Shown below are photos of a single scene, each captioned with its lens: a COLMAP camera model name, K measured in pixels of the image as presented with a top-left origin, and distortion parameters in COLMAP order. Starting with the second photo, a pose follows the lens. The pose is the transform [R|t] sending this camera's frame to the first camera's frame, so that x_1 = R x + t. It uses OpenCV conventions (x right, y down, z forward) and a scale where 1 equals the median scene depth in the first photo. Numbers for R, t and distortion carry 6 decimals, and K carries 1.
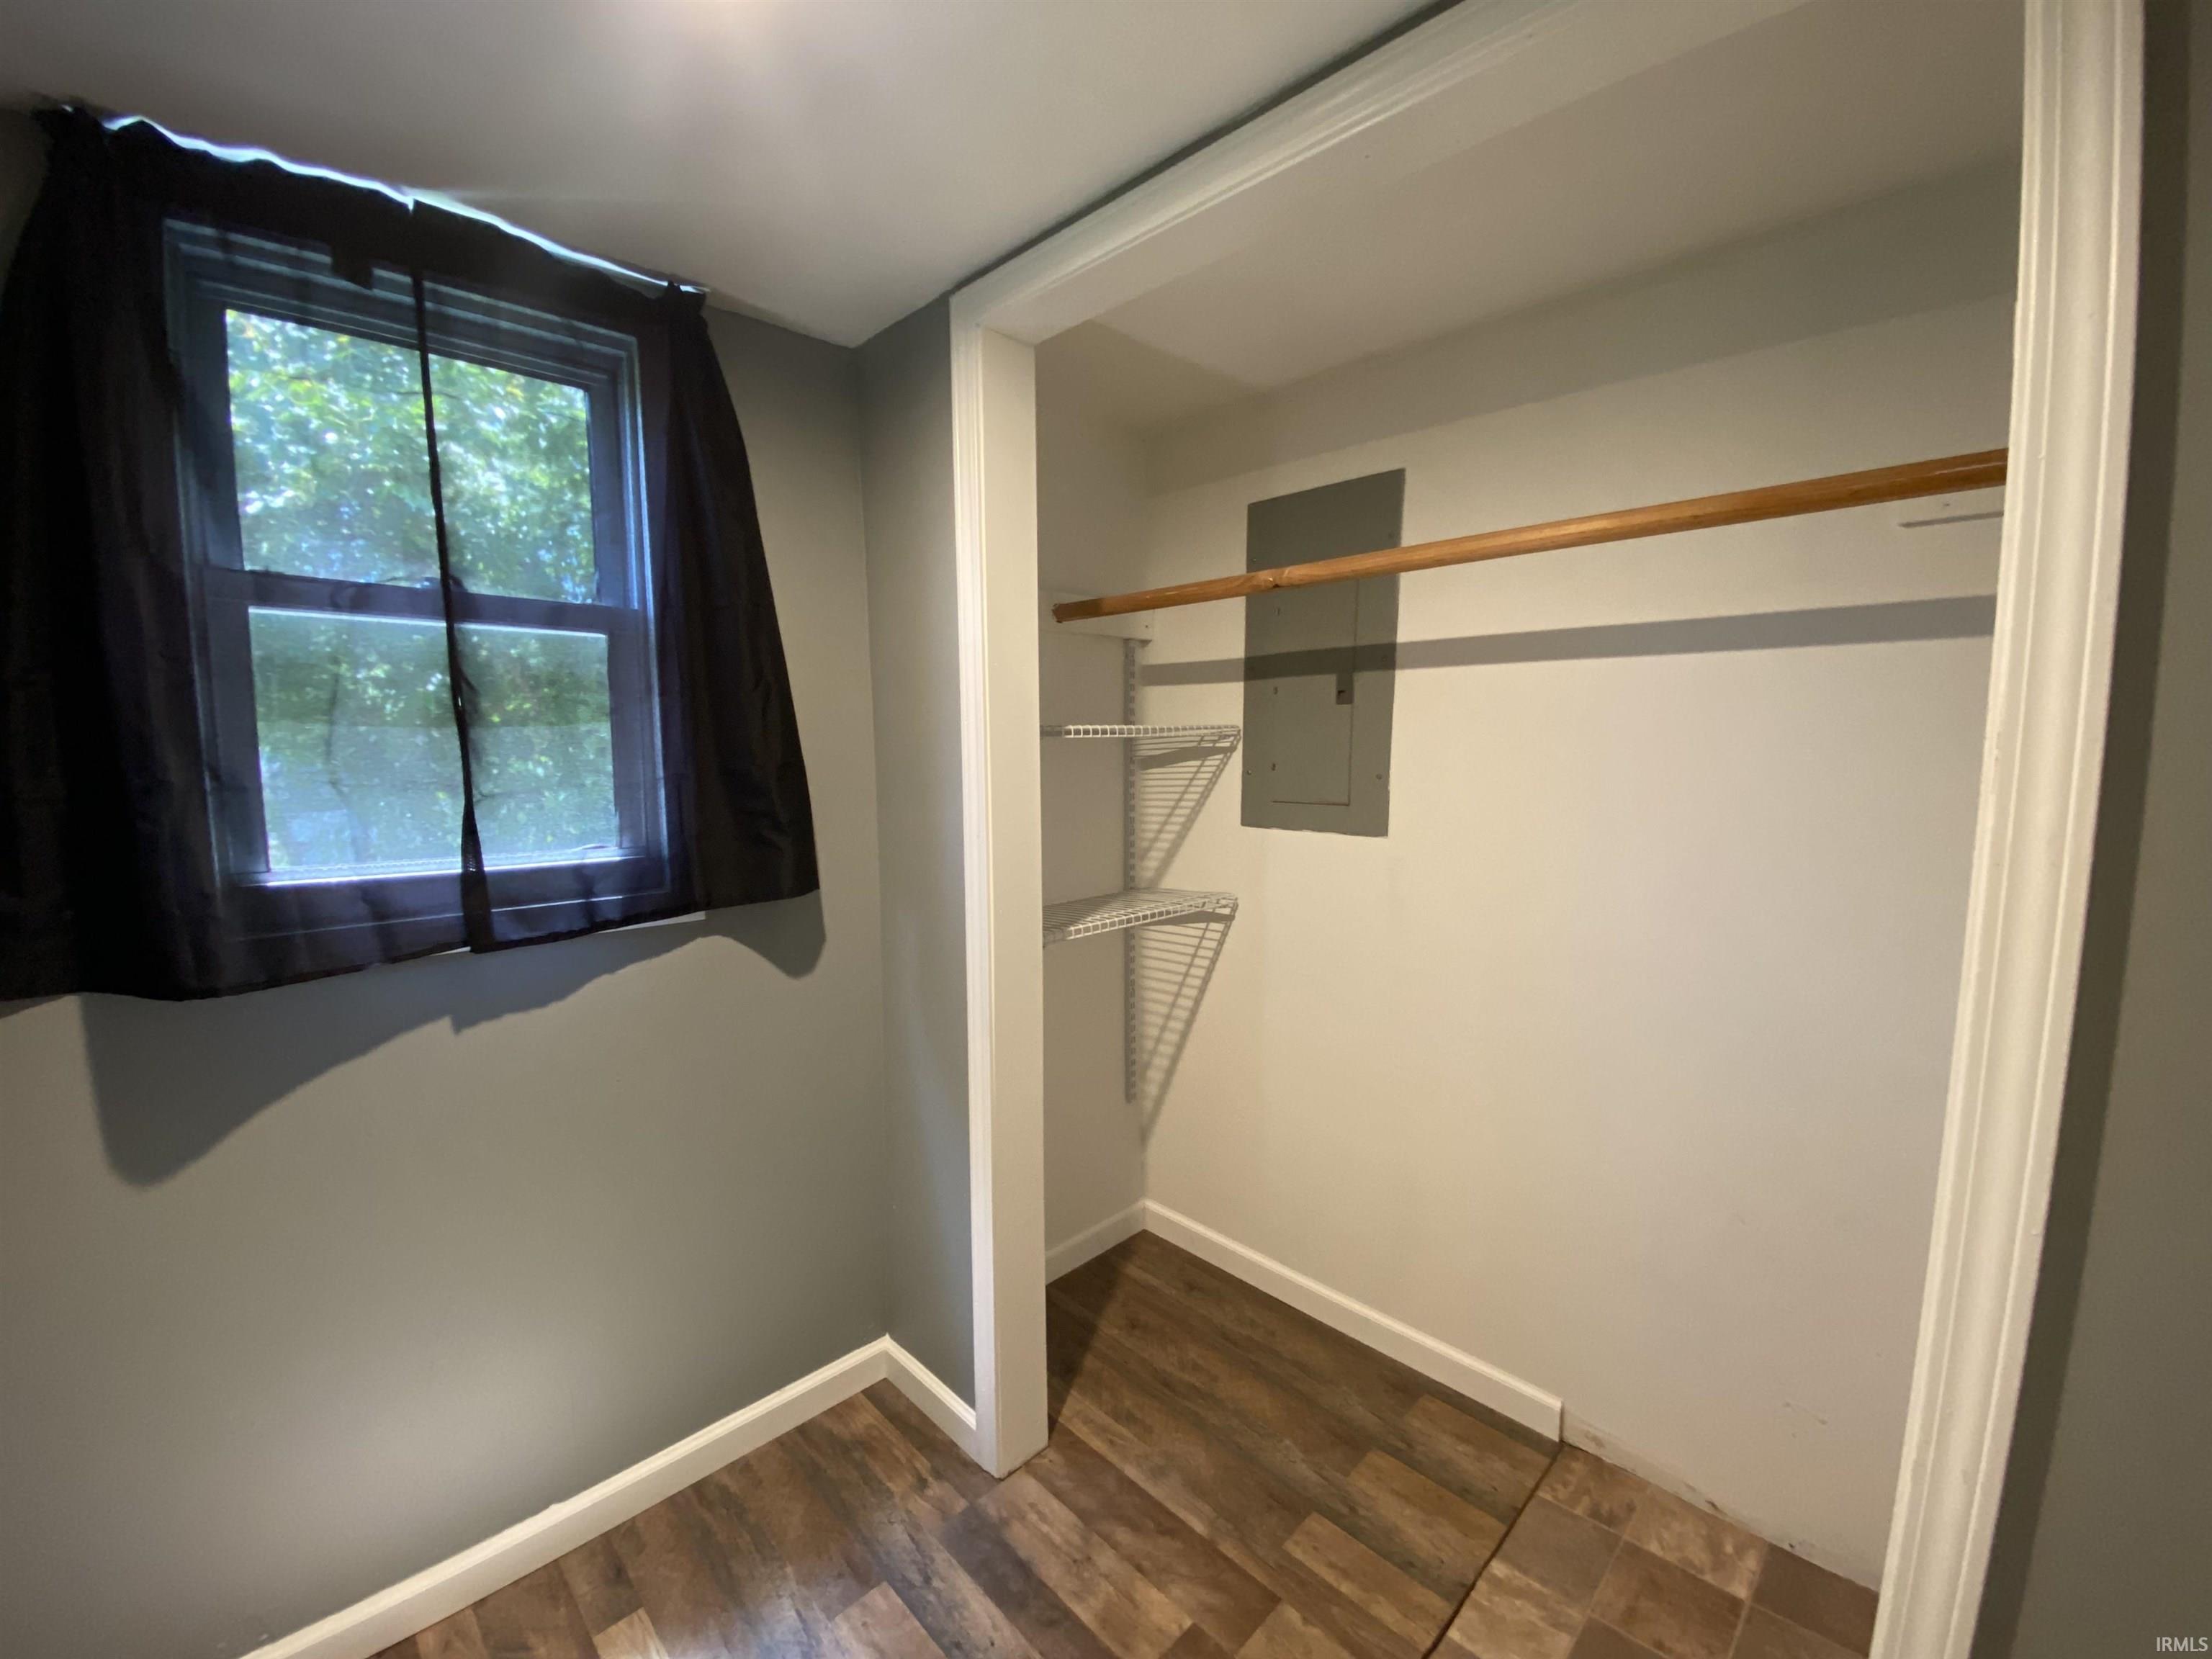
lens RADIAL K [[901.6, 0, 1103.7], [0, 901.6, 842.2], [0, 0, 1]] dist [0.013750, -0.016123]
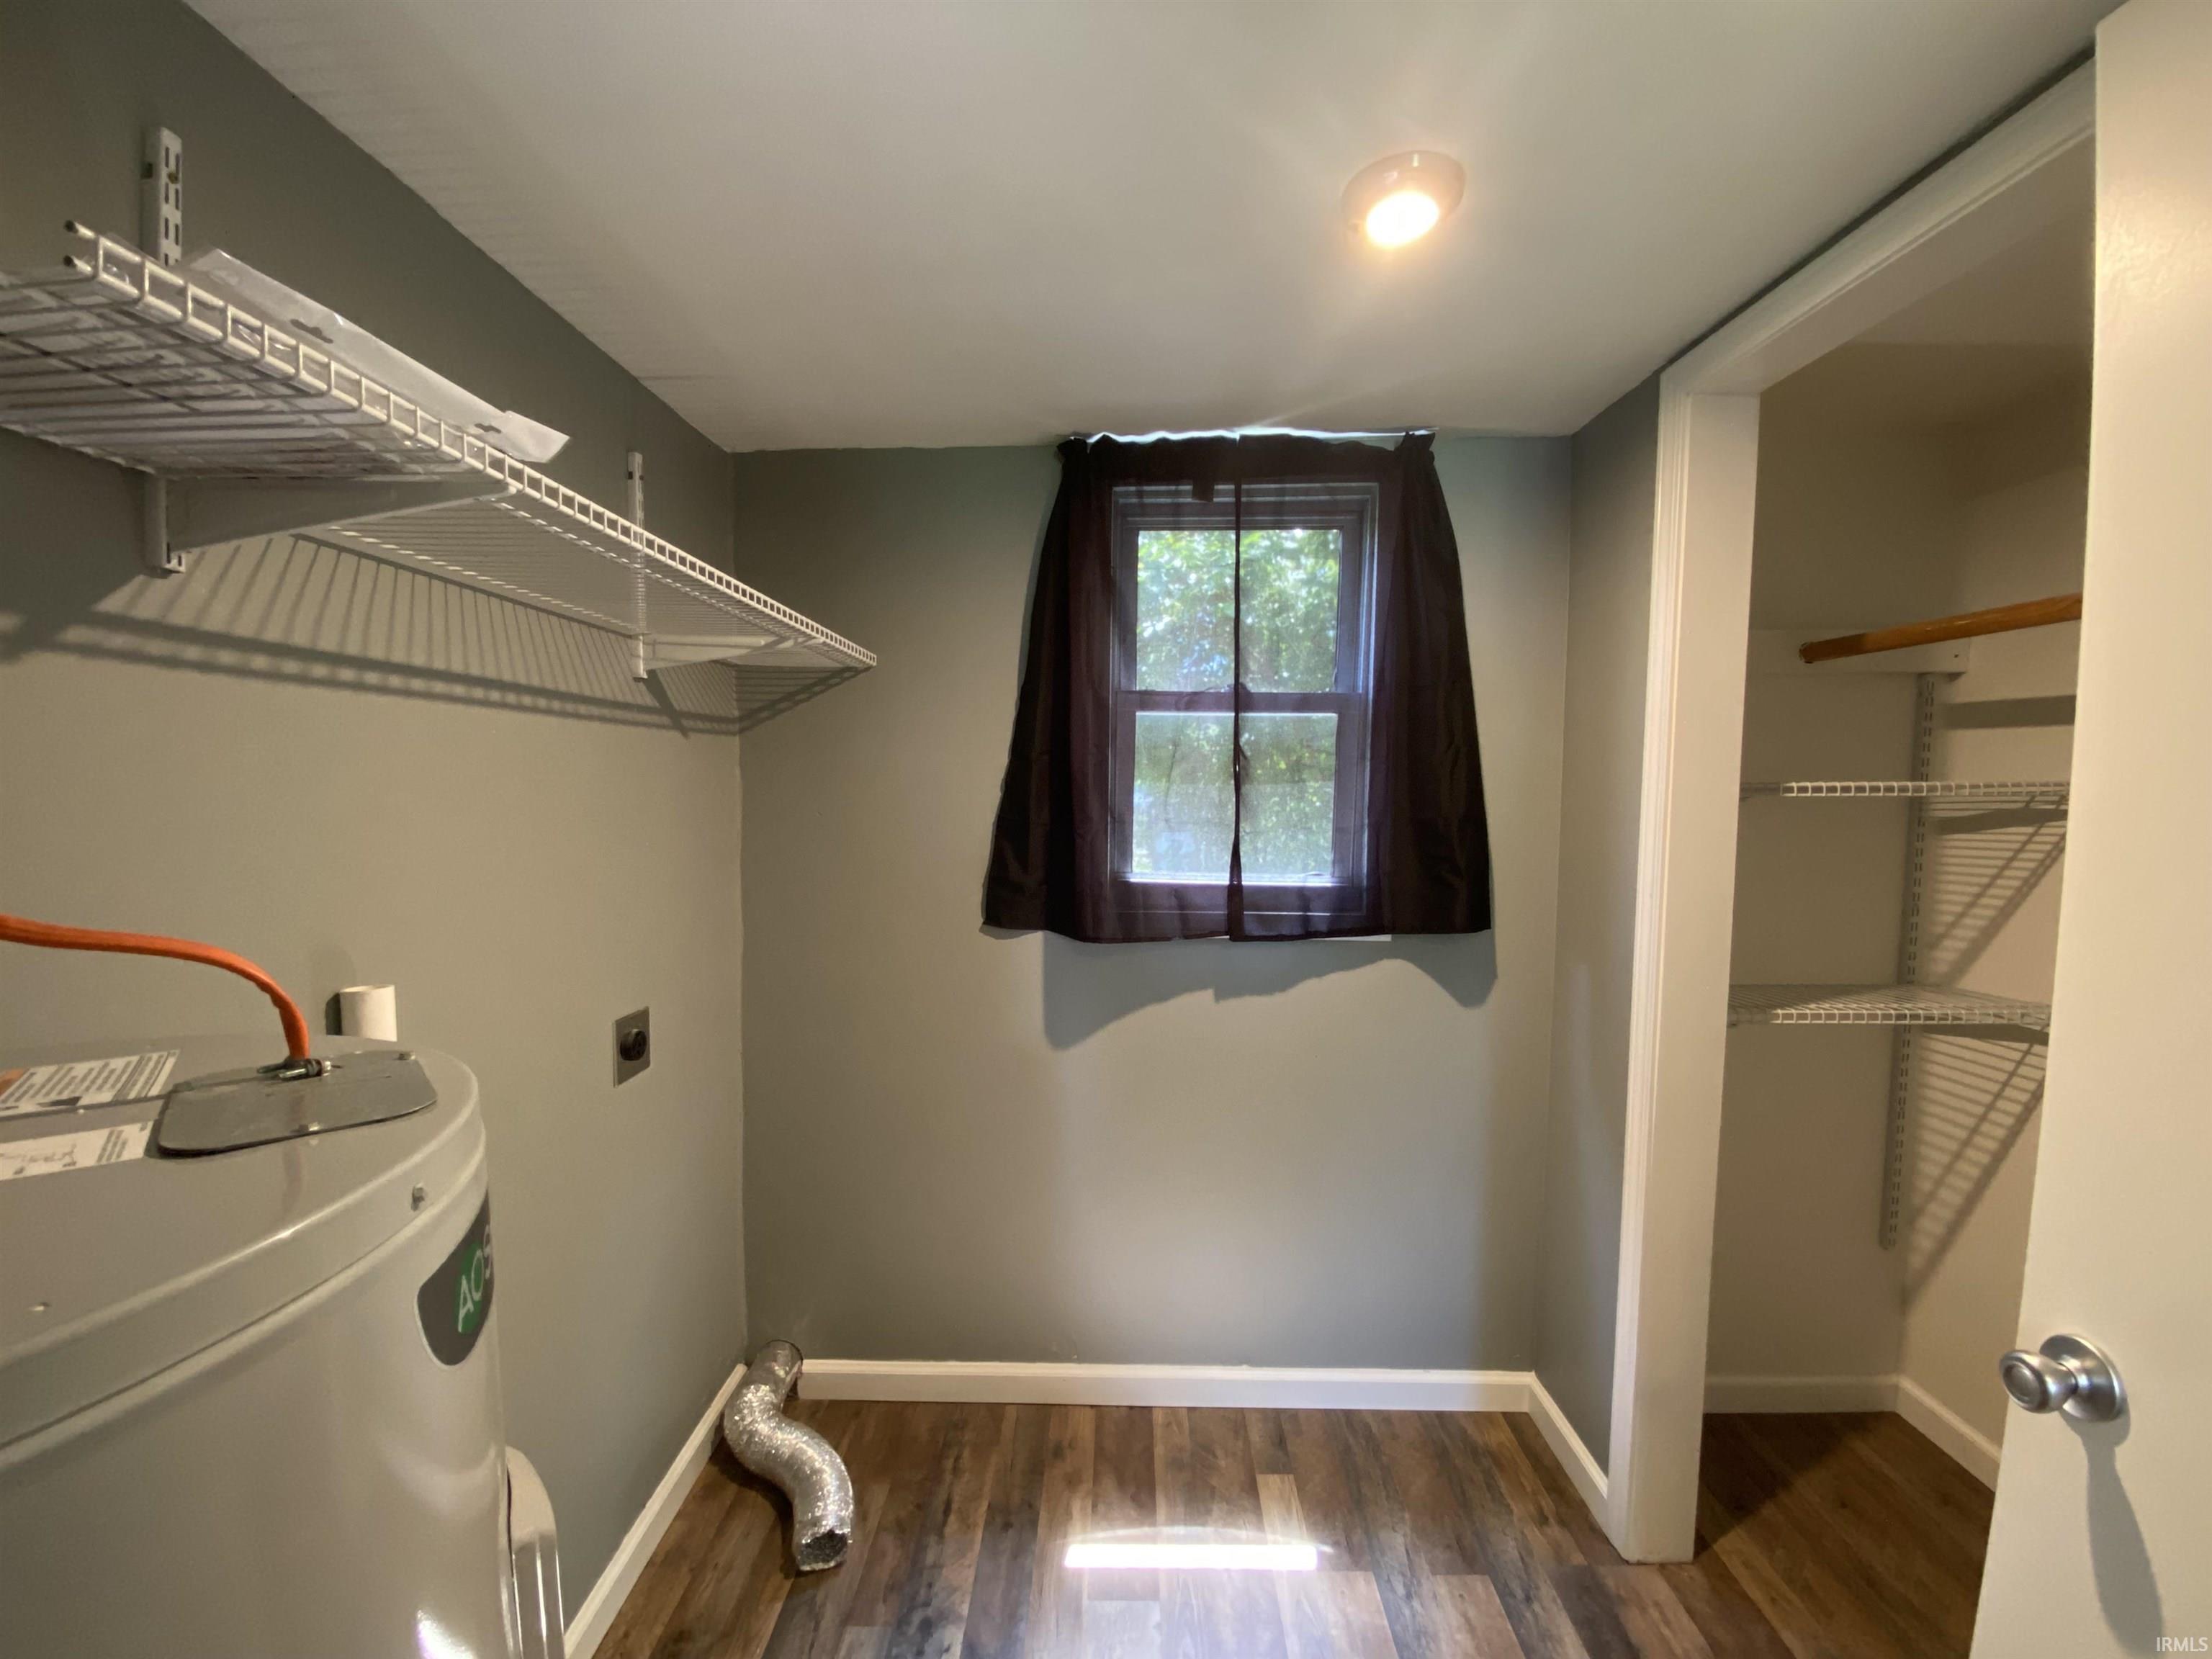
lens RADIAL K [[901.6, 0, 1103.7], [0, 901.6, 842.2], [0, 0, 1]] dist [0.013750, -0.016123]
pose [[0.699301, 0.056410, -0.712598, 0.151830], [-0.089871, 0.995909, -0.009357, -0.001559], [0.709155, 0.070585, 0.701511, -0.139323]]
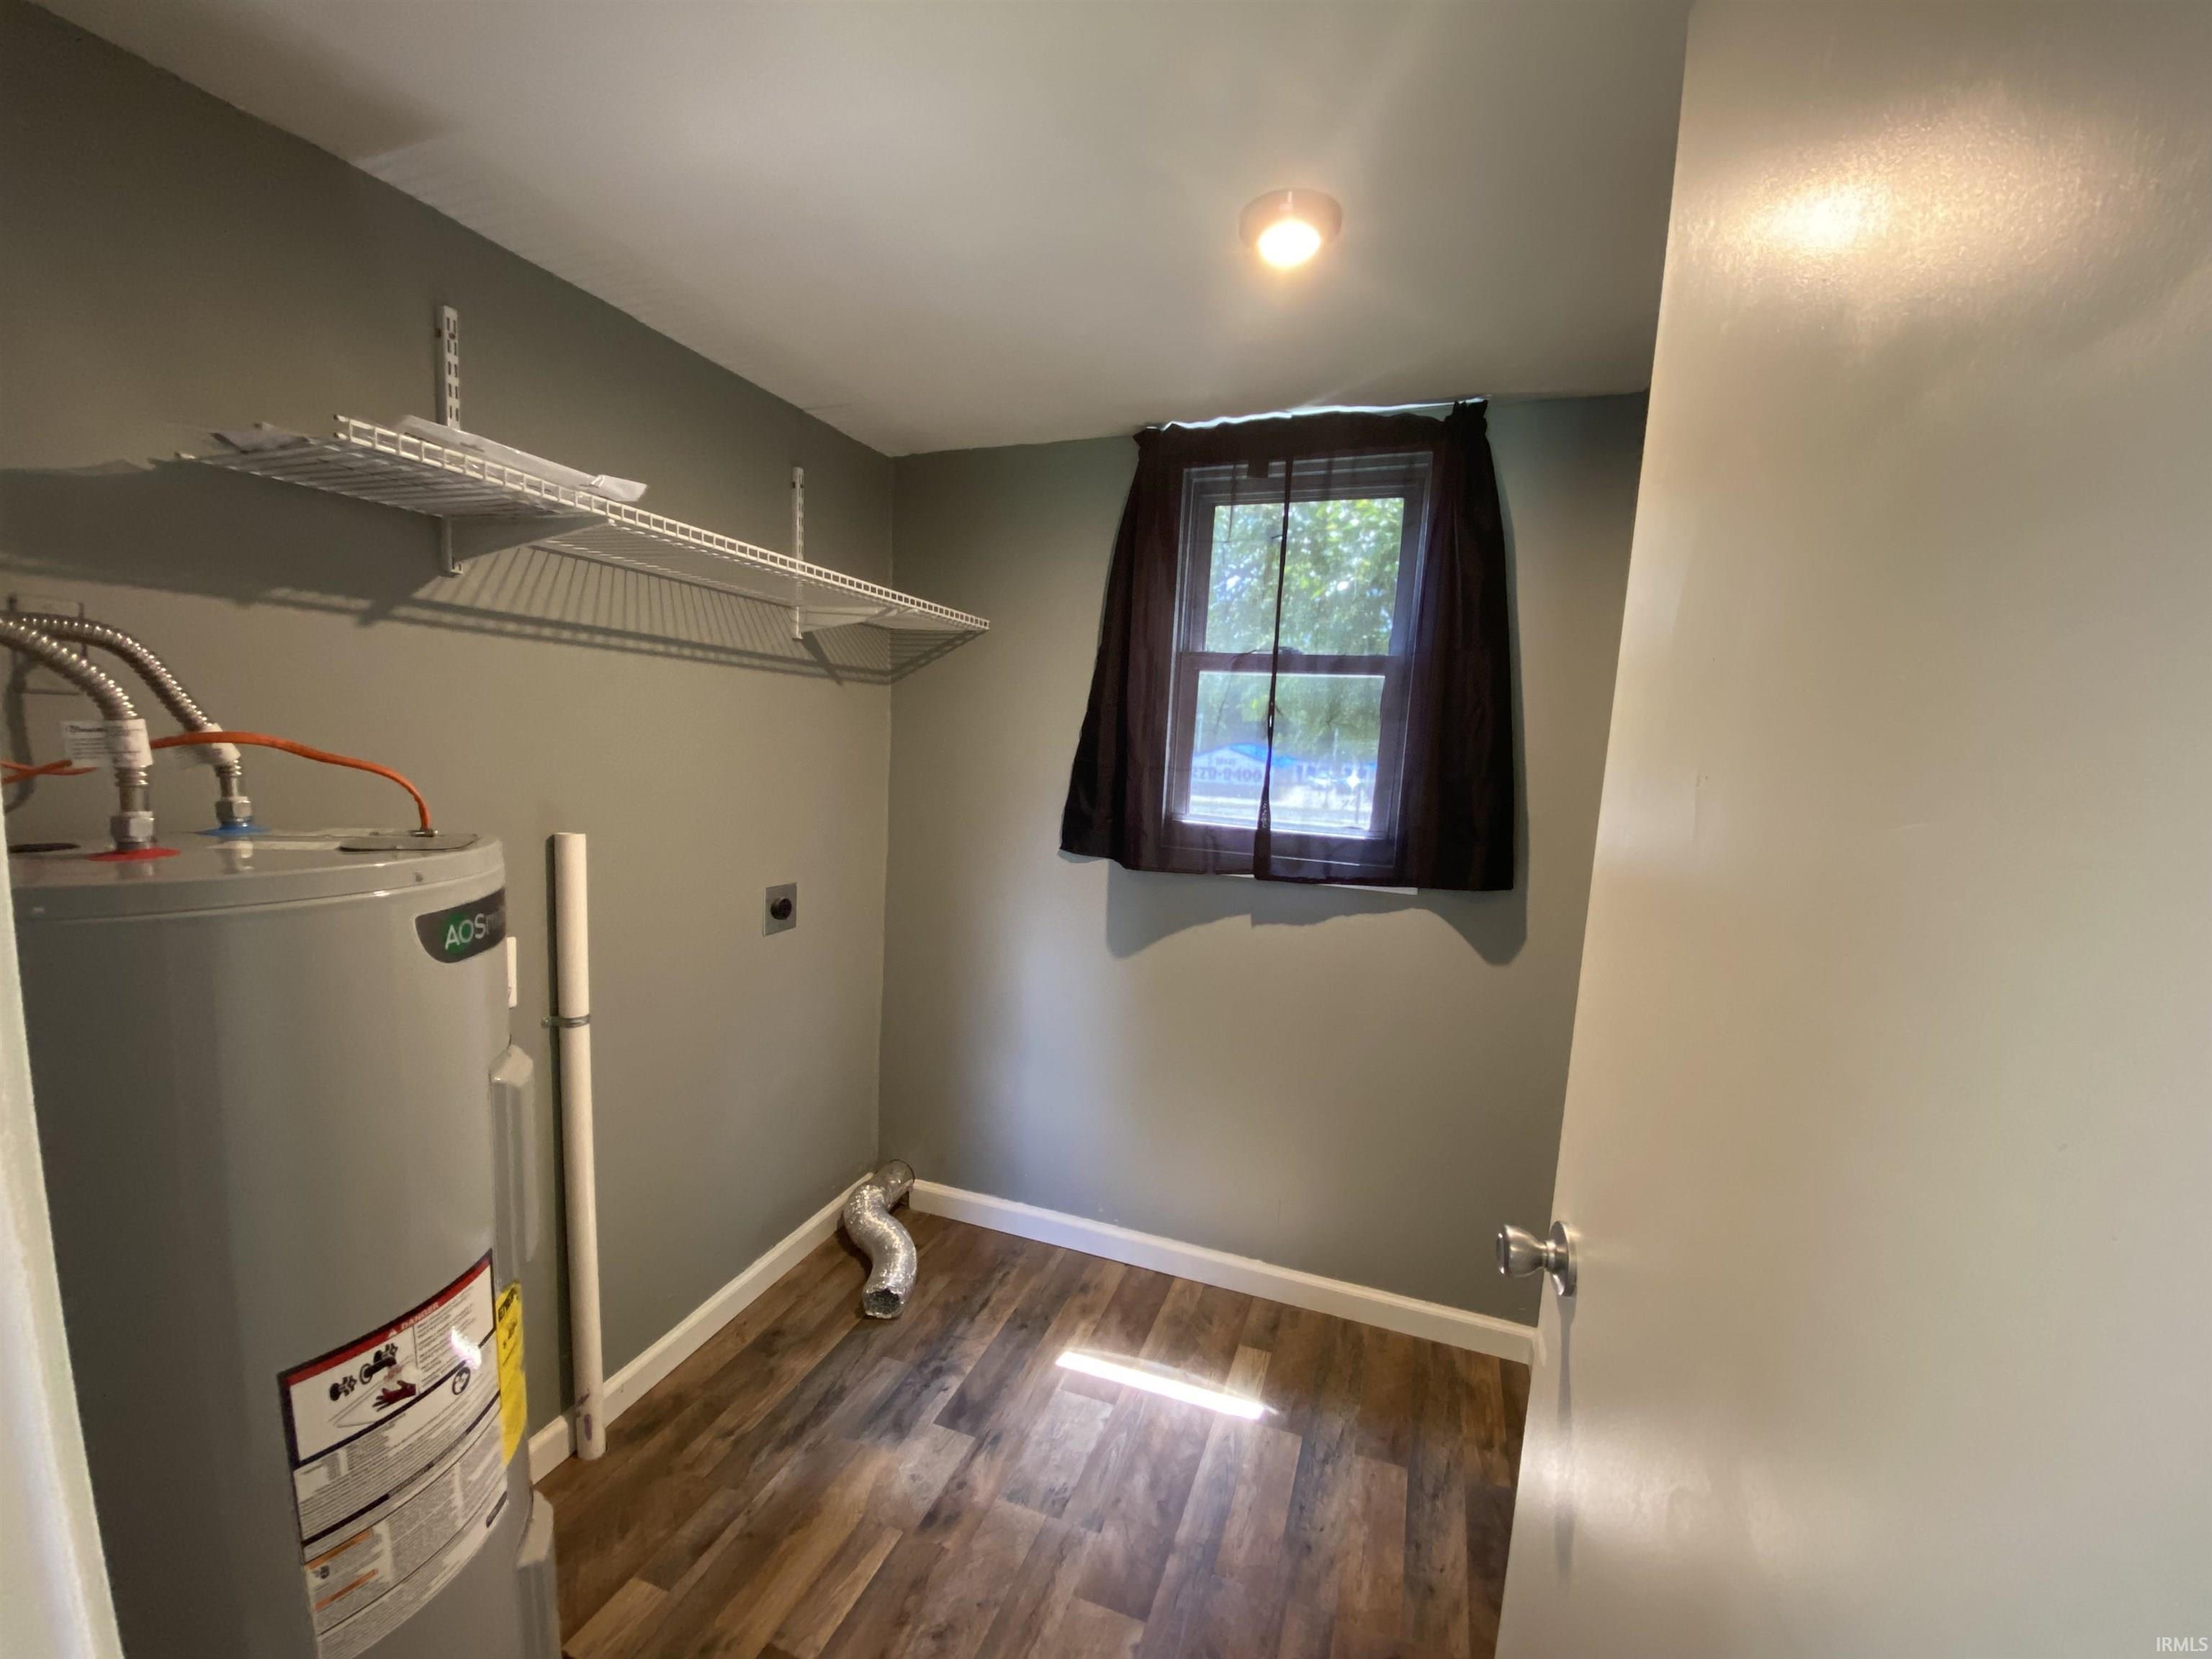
lens RADIAL K [[901.6, 0, 1103.7], [0, 901.6, 842.2], [0, 0, 1]] dist [0.013750, -0.016123]
pose [[0.432815, 0.130995, -0.891915, 0.523727], [-0.151639, 0.985868, 0.071208, -0.012386], [0.888638, 0.104429, 0.446562, 0.034218]]
